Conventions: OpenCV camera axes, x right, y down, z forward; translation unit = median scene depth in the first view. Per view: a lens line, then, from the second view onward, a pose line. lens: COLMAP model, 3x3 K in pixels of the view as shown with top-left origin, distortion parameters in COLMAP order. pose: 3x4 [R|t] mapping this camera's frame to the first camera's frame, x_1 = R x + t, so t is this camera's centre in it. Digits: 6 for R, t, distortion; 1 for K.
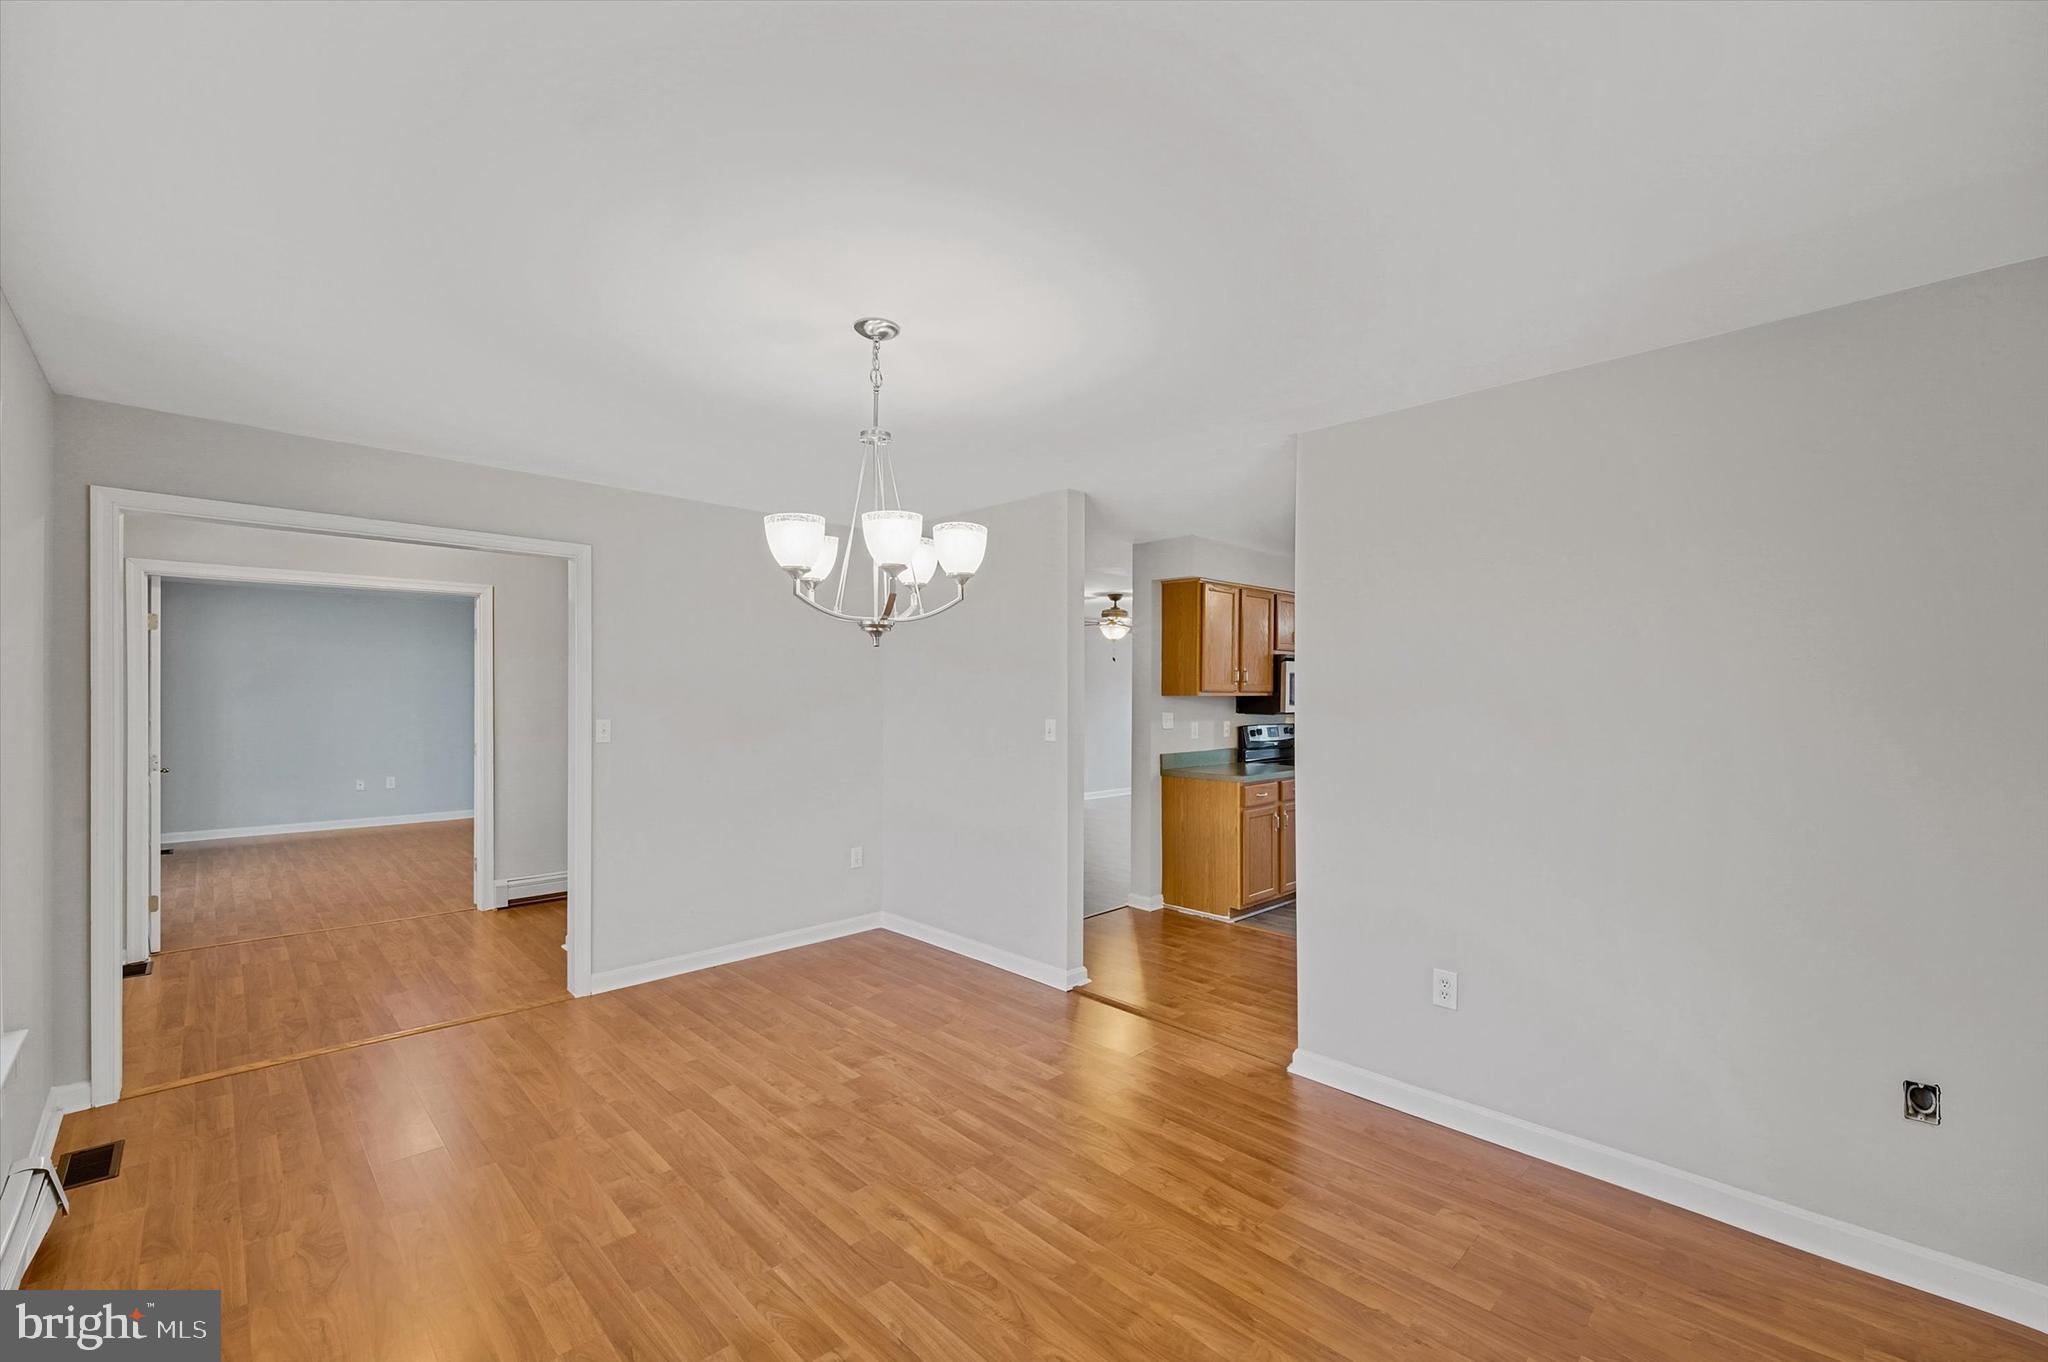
lens RADIAL K [[856.6, 0, 1030.1], [0, 856.6, 688.5], [0, 0, 1]] dist [0.001289, -0.000104]
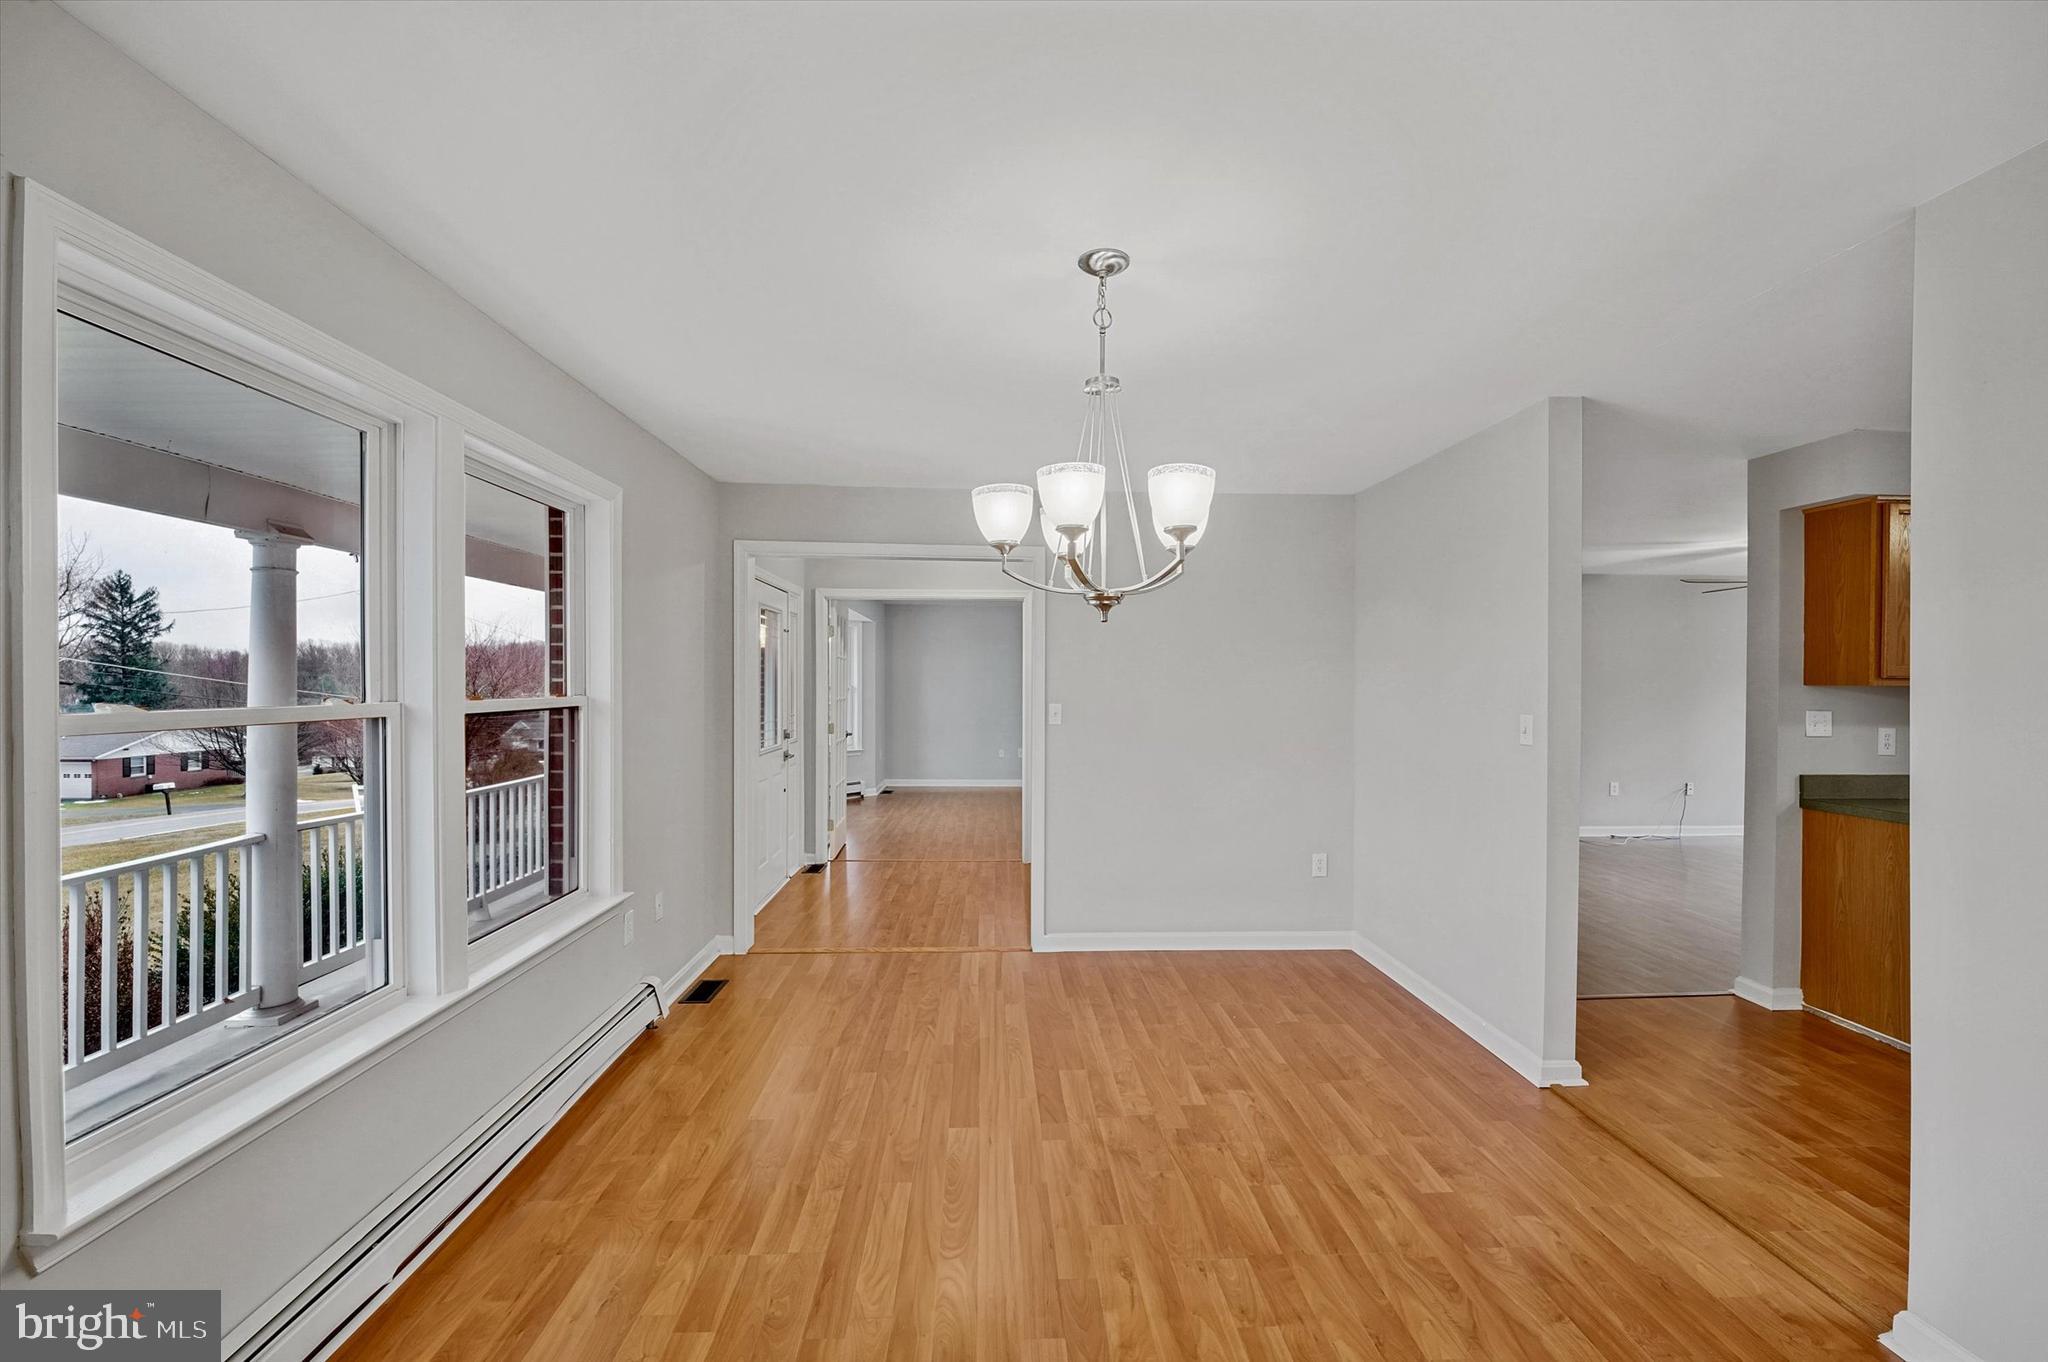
lens RADIAL K [[850.9, 0, 1026.0], [0, 850.9, 687.6], [0, 0, 1]] dist [0.051933, -0.047993]
pose [[0.748378, 0.006890, -0.663237, 0.294845], [-0.002677, 0.999969, 0.007368, 0.011395], [0.663267, -0.003739, 0.748373, 0.234994]]
